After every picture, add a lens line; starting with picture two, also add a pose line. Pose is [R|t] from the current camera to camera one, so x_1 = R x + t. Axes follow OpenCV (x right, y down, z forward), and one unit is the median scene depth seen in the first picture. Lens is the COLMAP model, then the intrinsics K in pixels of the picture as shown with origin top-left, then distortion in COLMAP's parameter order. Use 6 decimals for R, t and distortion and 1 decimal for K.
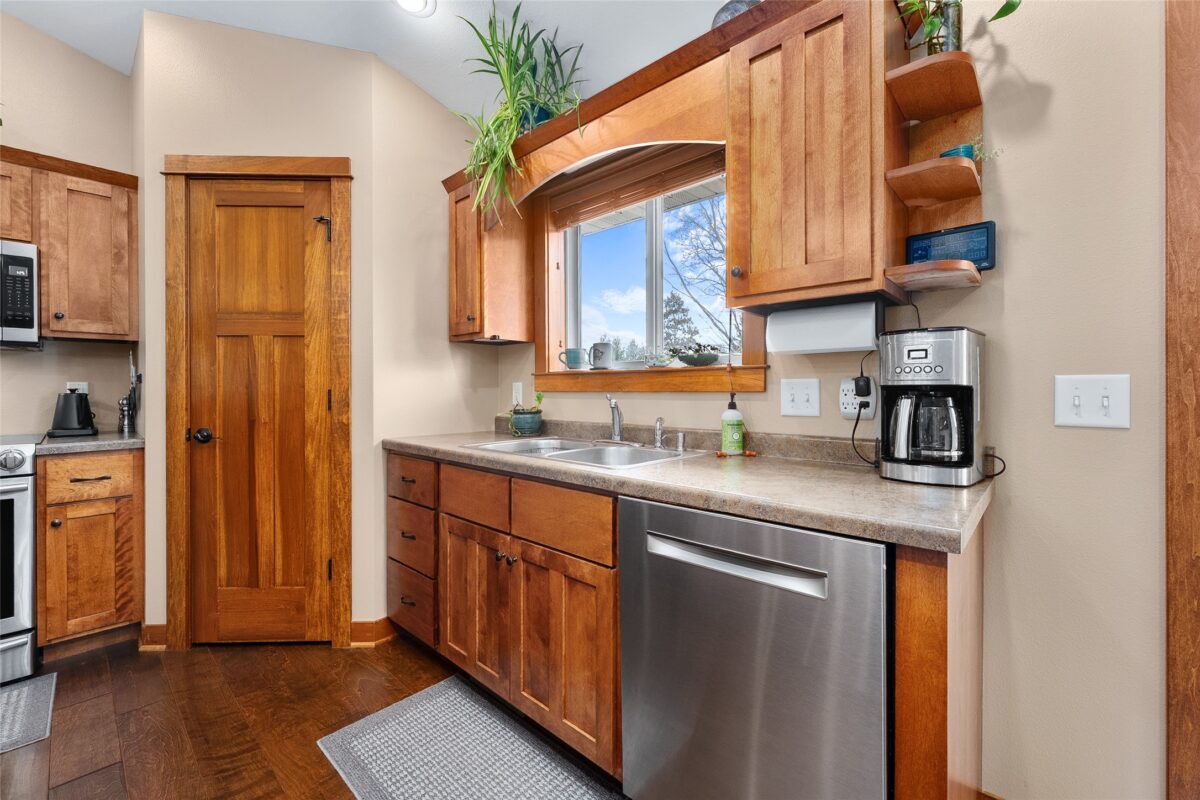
lens RADIAL K [[483.0, 0, 590.5], [0, 483.0, 391.7], [0, 0, 1]] dist [0.000360, 0.000064]
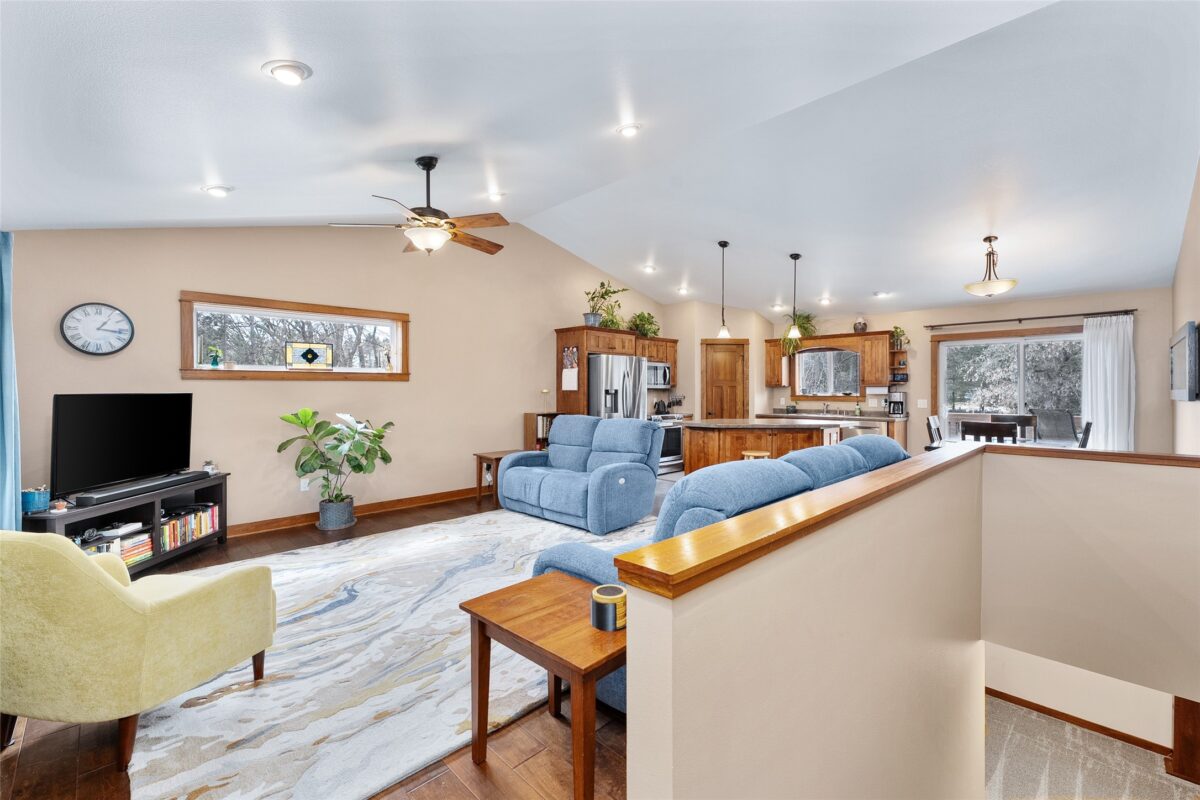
lens RADIAL K [[483.0, 0, 615.2], [0, 483.0, 390.7], [0, 0, 1]] dist [0.000360, 0.000064]
pose [[0.999438, -0.001591, -0.033480, -1.446700], [0.001469, 0.999992, -0.003679, -0.070553], [0.033485, 0.003628, 0.999433, -2.854893]]
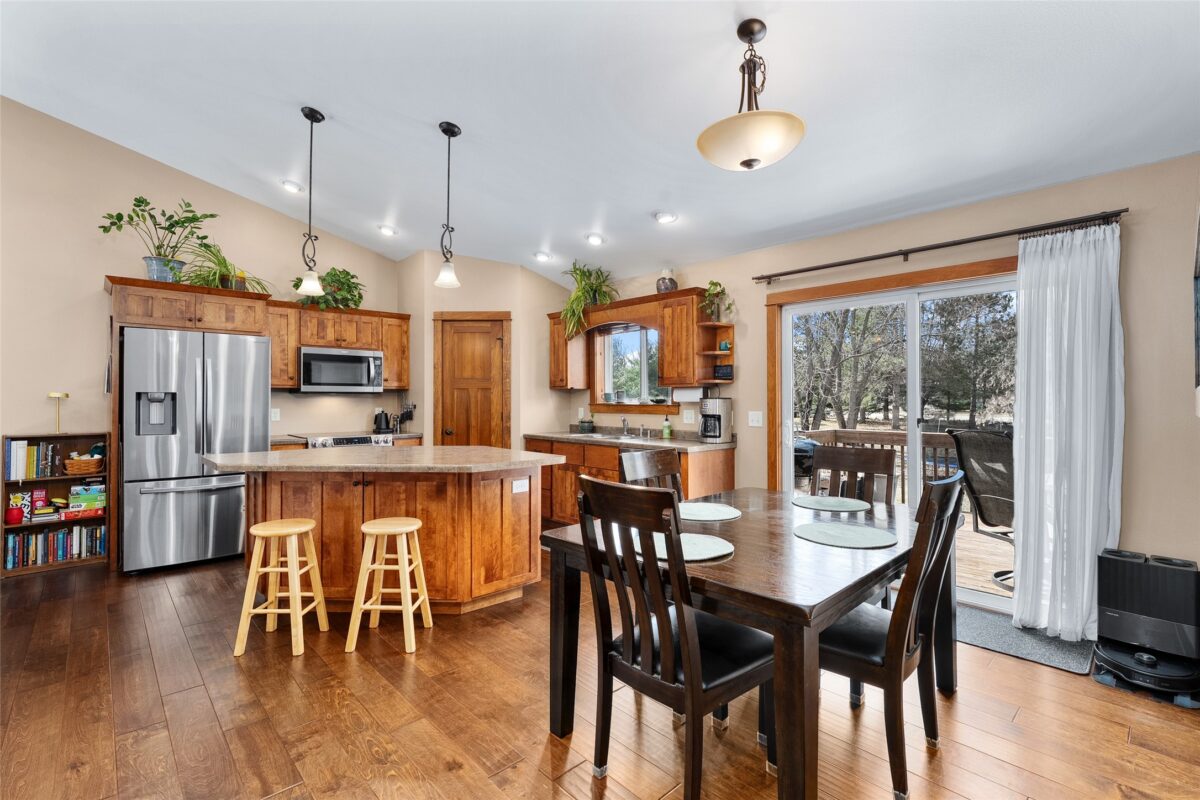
lens RADIAL K [[530.1, 0, 593.2], [0, 530.1, 395.9], [0, 0, 1]] dist [0.005341, -0.001019]
pose [[0.997608, -0.000890, -0.069118, 0.070777], [0.000349, 0.999969, -0.007832, -0.062964], [0.069123, 0.007790, 0.997578, -1.529521]]
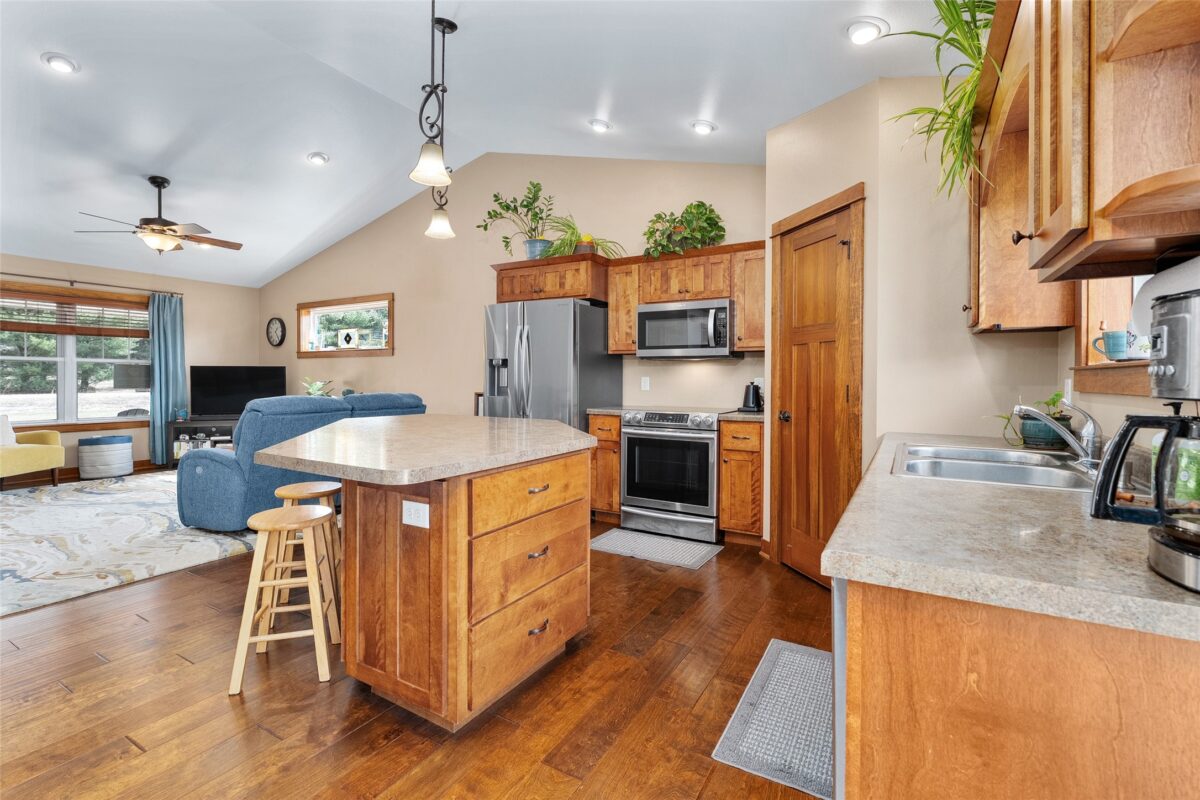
lens RADIAL K [[530.1, 0, 601.8], [0, 530.1, 383.2], [0, 0, 1]] dist [0.005341, -0.001019]
pose [[0.232916, 0.013234, -0.972407, 0.589671], [-0.008190, 0.999899, 0.011647, -0.020532], [0.972462, 0.005251, 0.233001, 0.119324]]
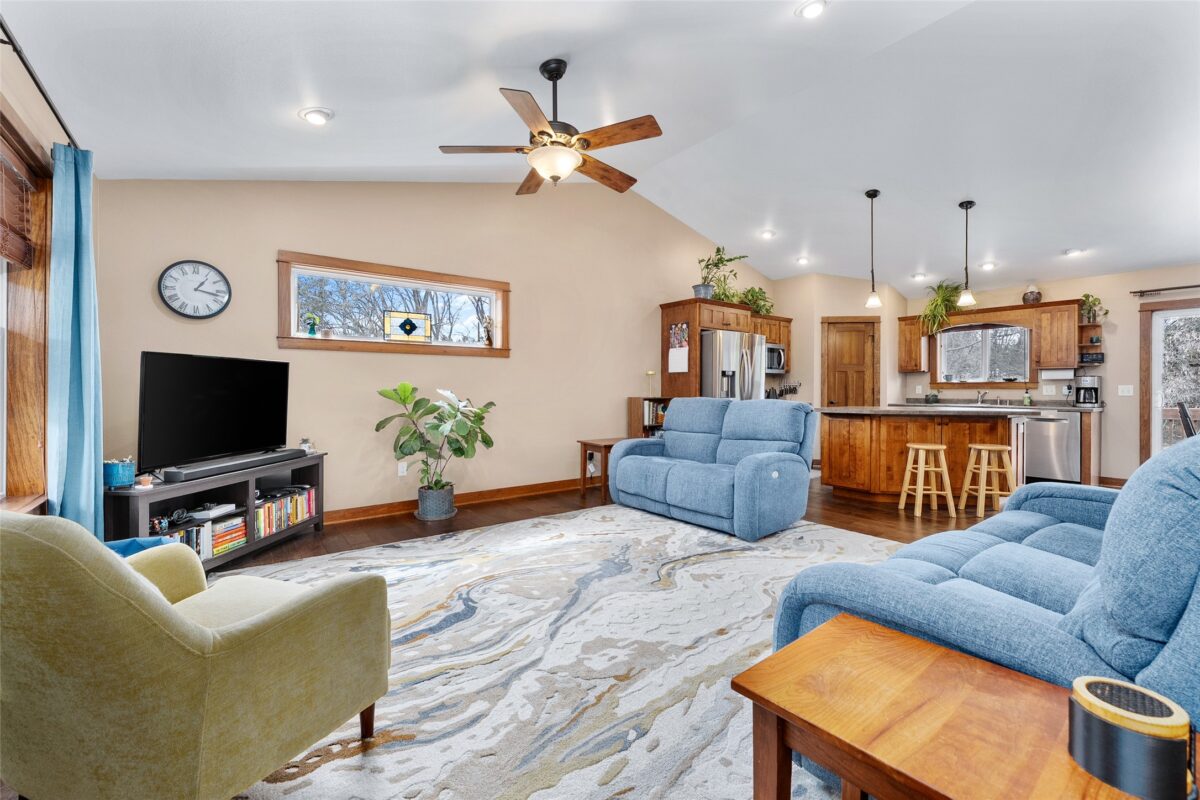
lens RADIAL K [[483.0, 0, 614.9], [0, 483.0, 388.5], [0, 0, 1]] dist [0.000360, 0.000064]
pose [[0.986463, 0.003315, -0.163951, -1.753249], [-0.004275, 0.999976, -0.005506, 0.024888], [0.163929, 0.006132, 0.986453, -2.509833]]
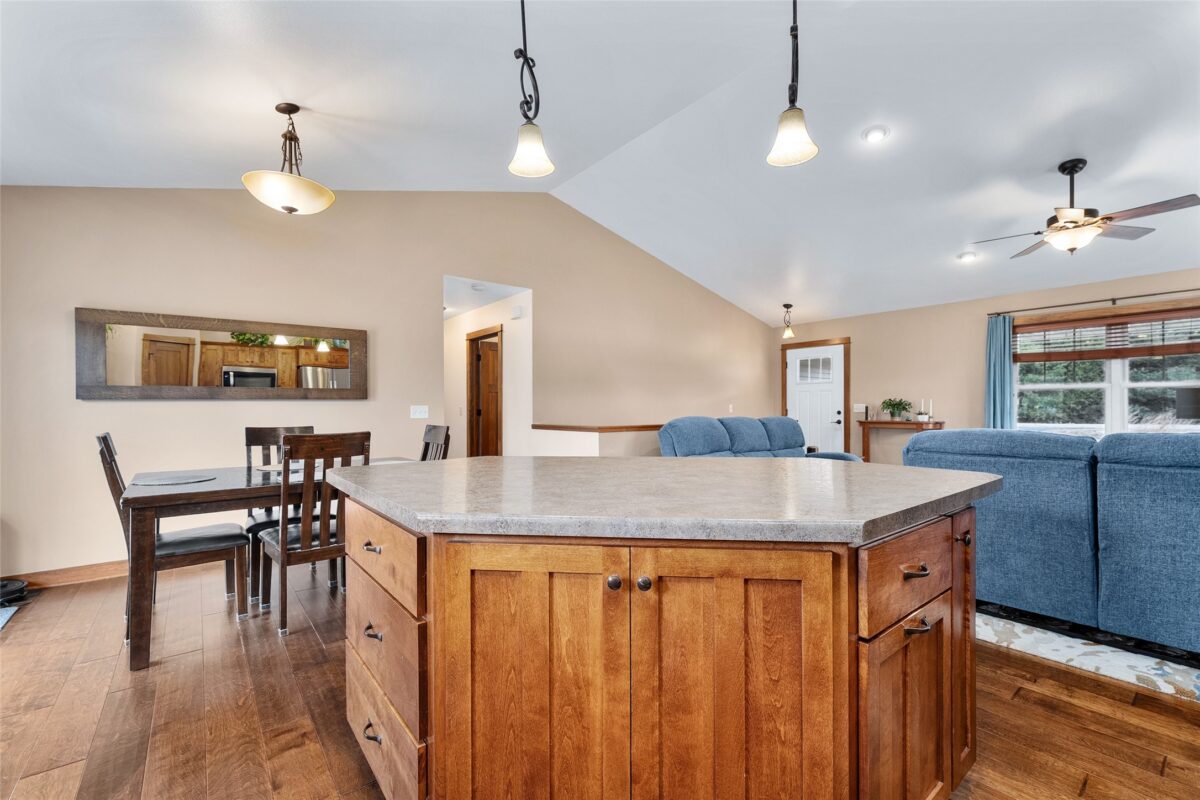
lens RADIAL K [[512.7, 0, 602.4], [0, 512.7, 404.5], [0, 0, 1]] dist [-0.009315, 0.000384]
pose [[-0.988858, 0.007025, 0.148696, -0.738335], [0.006060, 0.999958, -0.006948, 0.002883], [-0.148738, -0.005969, -0.988859, 0.804581]]
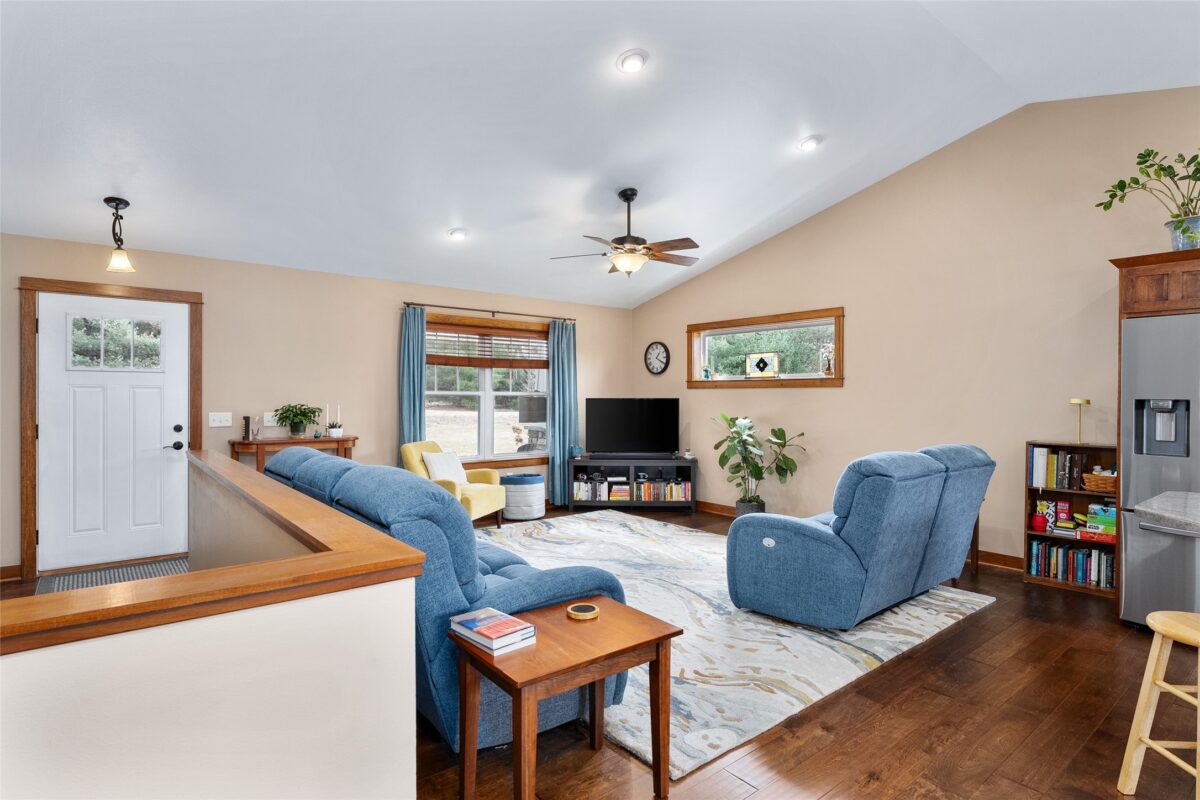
lens RADIAL K [[618.6, 0, 595.5], [0, 618.6, 397.5], [0, 0, 1]] dist [-0.009655, 0.001207]
pose [[-0.132214, 0.006924, -0.991197, 0.231487], [-0.006682, 0.999947, 0.007877, -0.099201], [0.991199, 0.007664, -0.132161, -1.054889]]
